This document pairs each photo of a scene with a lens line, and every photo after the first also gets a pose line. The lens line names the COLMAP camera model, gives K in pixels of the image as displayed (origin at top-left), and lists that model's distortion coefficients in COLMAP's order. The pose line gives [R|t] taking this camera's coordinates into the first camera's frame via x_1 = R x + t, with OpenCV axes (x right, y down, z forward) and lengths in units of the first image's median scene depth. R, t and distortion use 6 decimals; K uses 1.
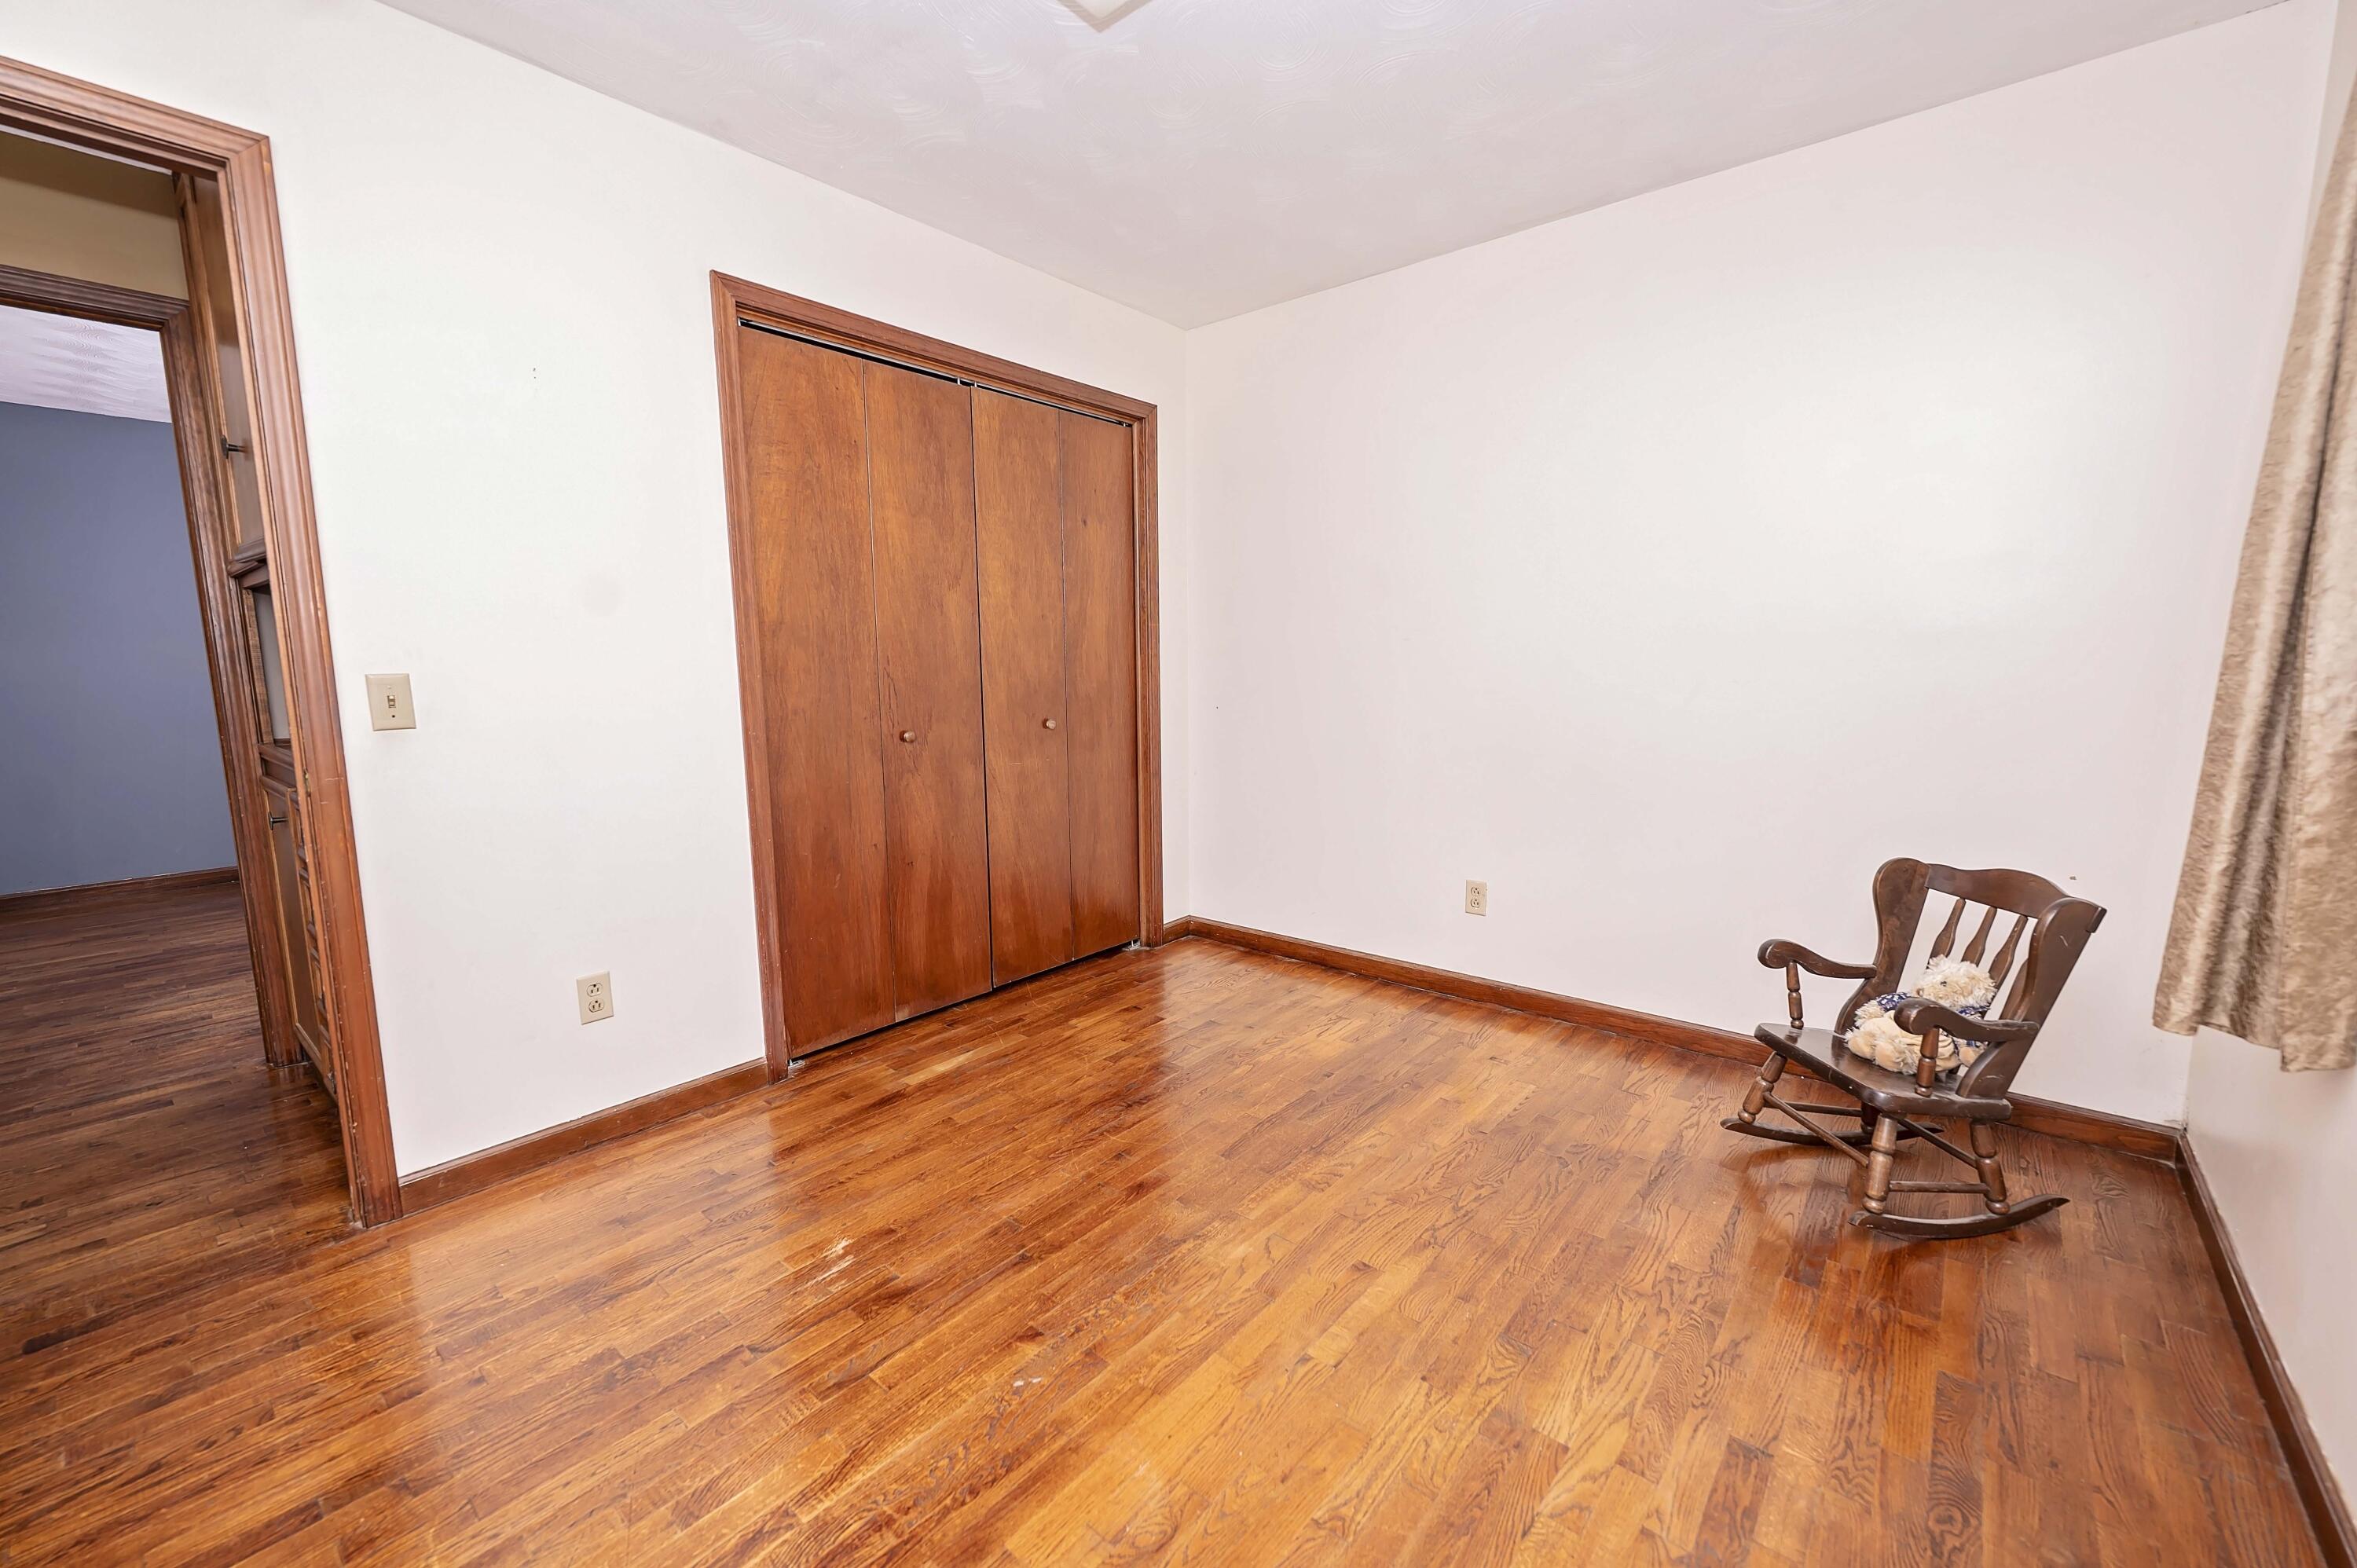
lens RADIAL K [[944.7, 0, 1168.5], [0, 944.7, 765.5], [0, 0, 1]] dist [-0.002934, -0.000148]
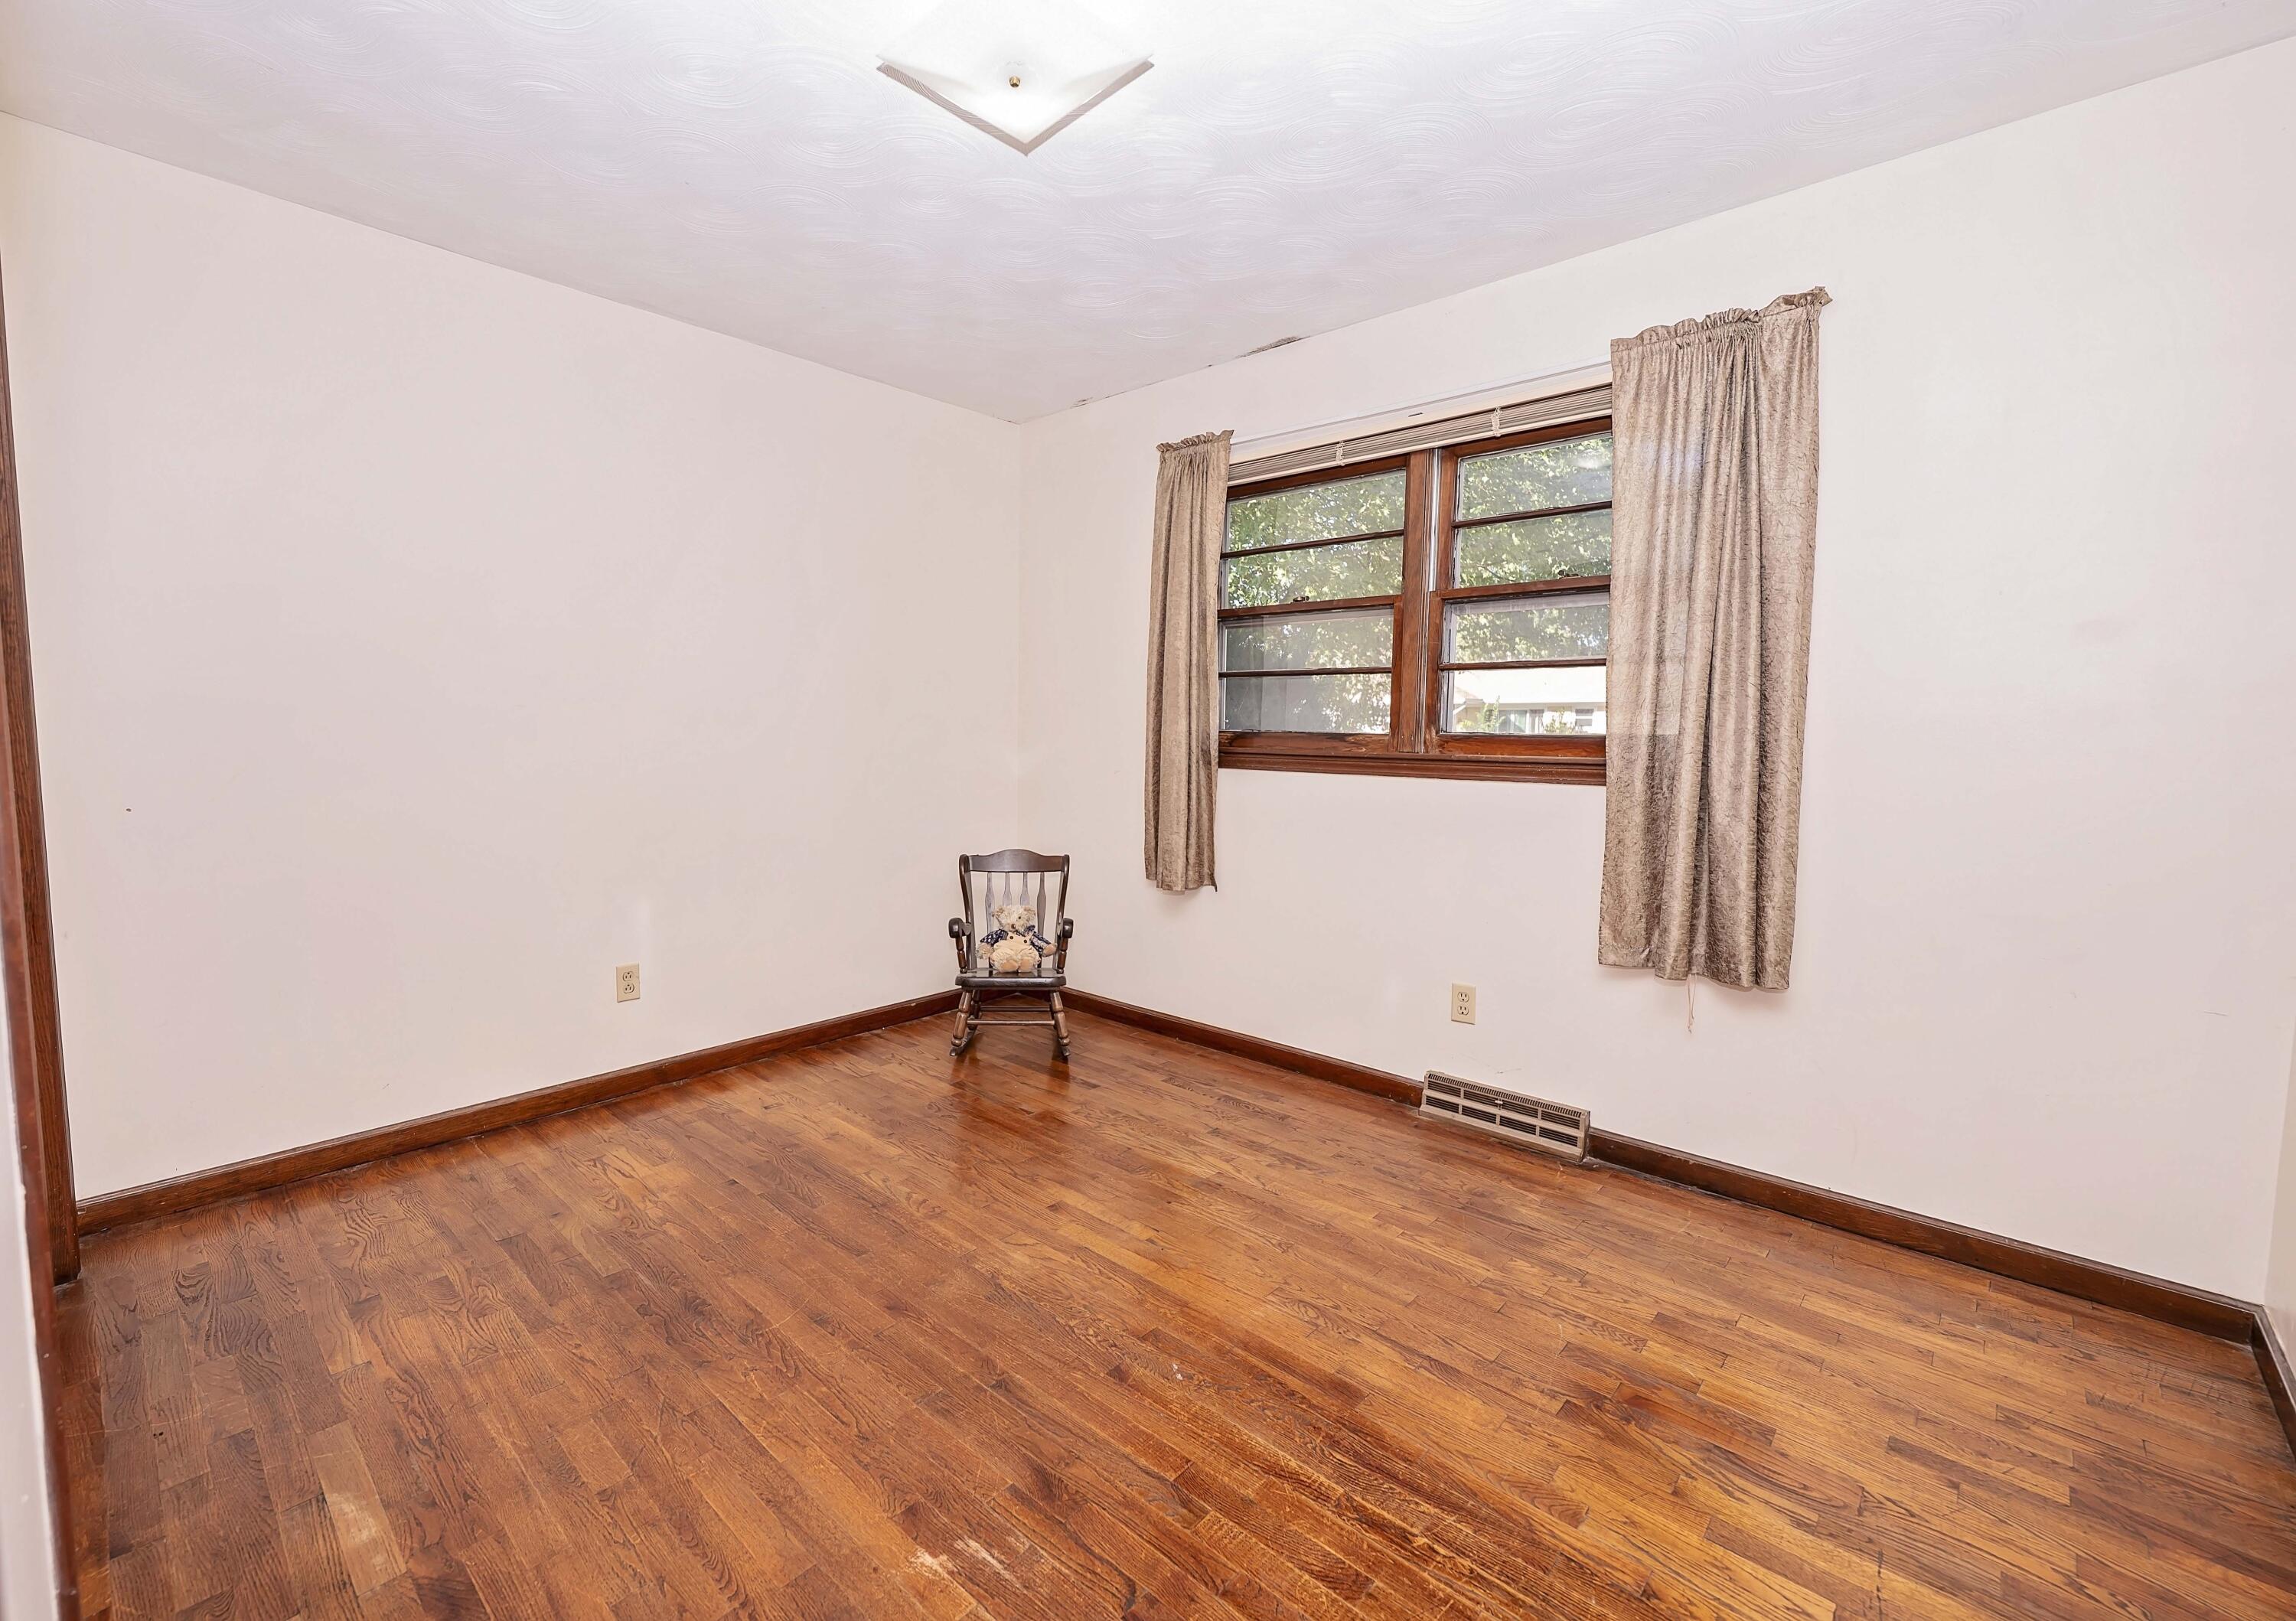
lens RADIAL K [[992.3, 0, 1088.2], [0, 992.3, 798.6], [0, 0, 1]] dist [-0.004147, -0.000183]
pose [[0.051166, -0.065255, 0.996556, -0.861926], [0.107344, 0.992441, 0.059475, -0.073535], [-0.992904, 0.103931, 0.057784, 0.643594]]
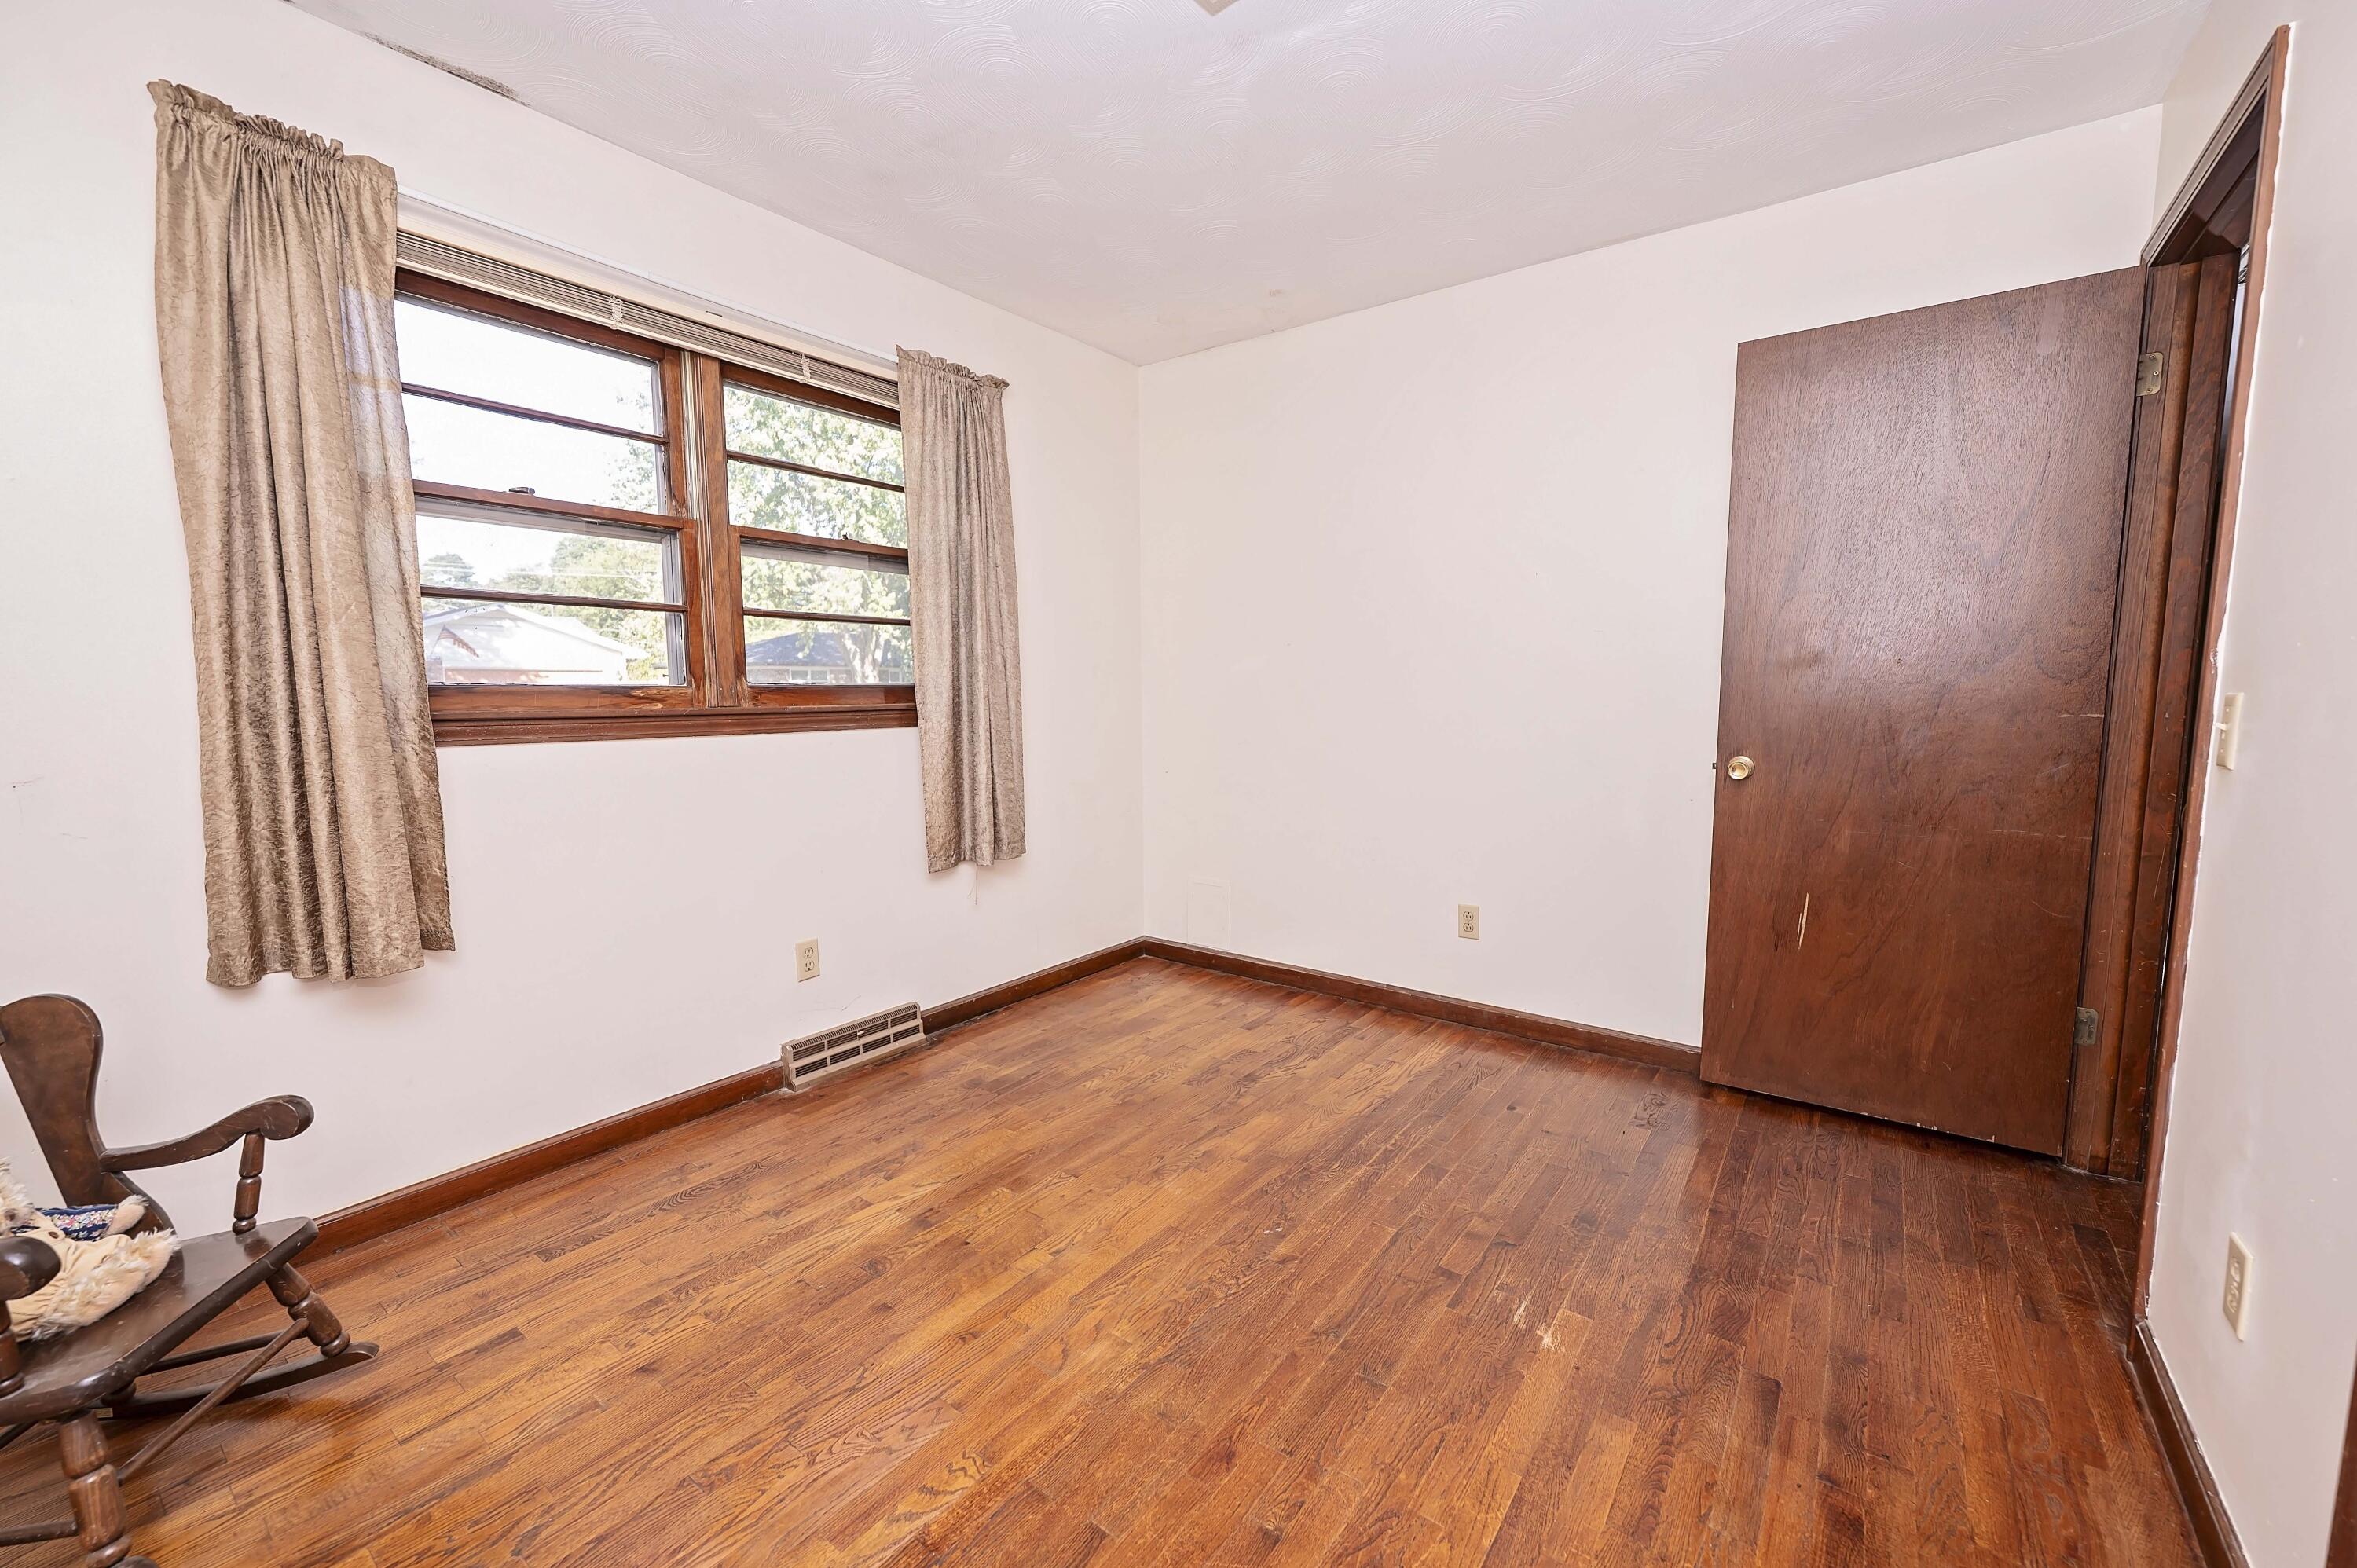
lens RADIAL K [[944.7, 0, 1180.3], [0, 944.7, 777.2], [0, 0, 1]] dist [-0.002934, -0.000148]
pose [[-0.996557, 0.016819, -0.081185, 0.049335], [-0.000759, 0.977316, 0.211786, -0.163261], [0.082905, 0.211119, -0.973938, 1.424998]]
